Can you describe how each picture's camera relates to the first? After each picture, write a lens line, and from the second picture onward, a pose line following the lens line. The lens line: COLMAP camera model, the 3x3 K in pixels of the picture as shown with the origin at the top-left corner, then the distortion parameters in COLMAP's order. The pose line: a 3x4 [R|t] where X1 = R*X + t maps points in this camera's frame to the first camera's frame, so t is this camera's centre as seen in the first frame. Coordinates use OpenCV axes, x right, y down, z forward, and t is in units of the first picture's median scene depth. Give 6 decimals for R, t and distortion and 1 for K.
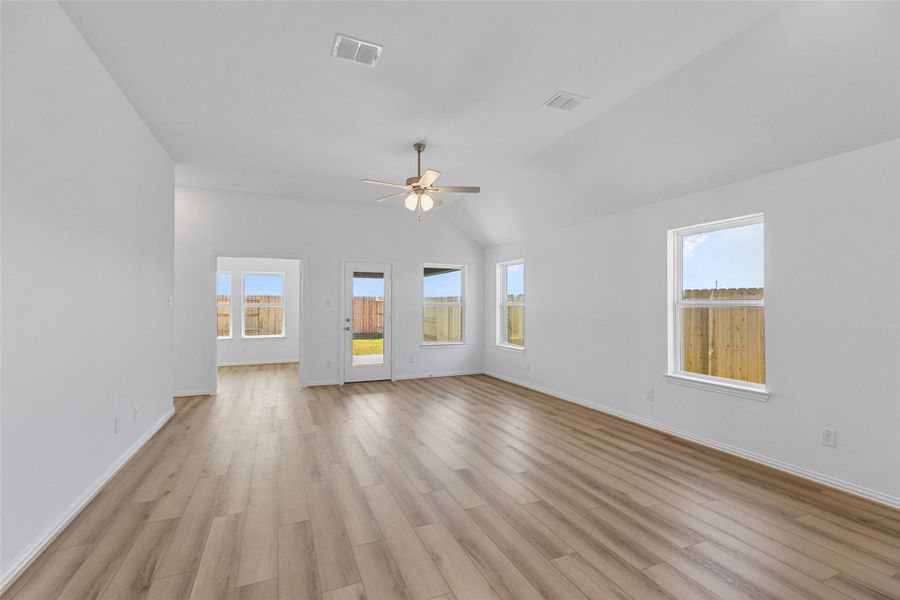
lens RADIAL K [[408.5, 0, 448.7], [0, 408.5, 299.2], [0, 0, 1]] dist [0.011720, 0.000947]
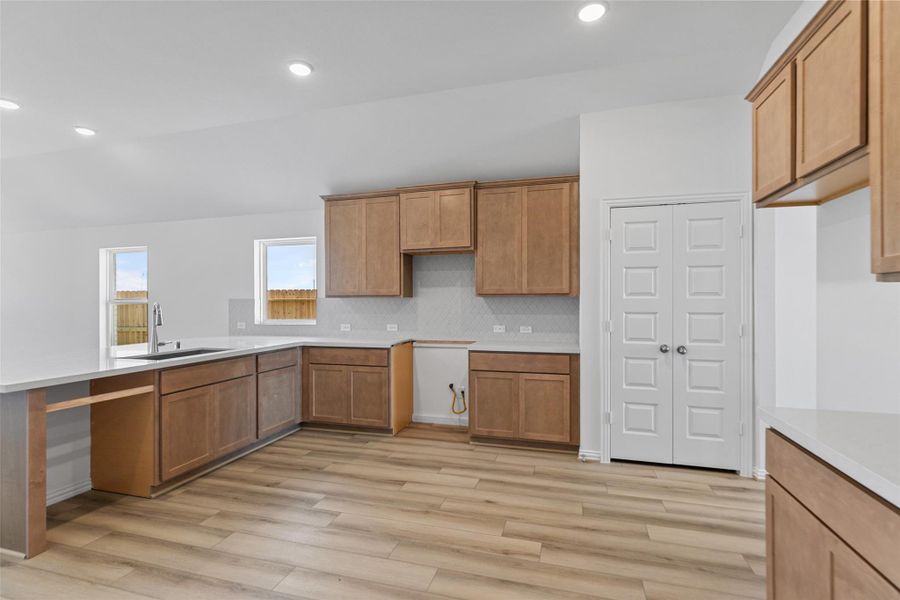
lens RADIAL K [[437.9, 0, 449.7], [0, 437.9, 302.7], [0, 0, 1]] dist [0.010130, 0.000062]
pose [[0.639606, -0.003448, 0.768695, 0.121853], [-0.005638, 0.999942, 0.009177, -0.005471], [-0.768682, -0.010204, 0.639549, -0.659169]]
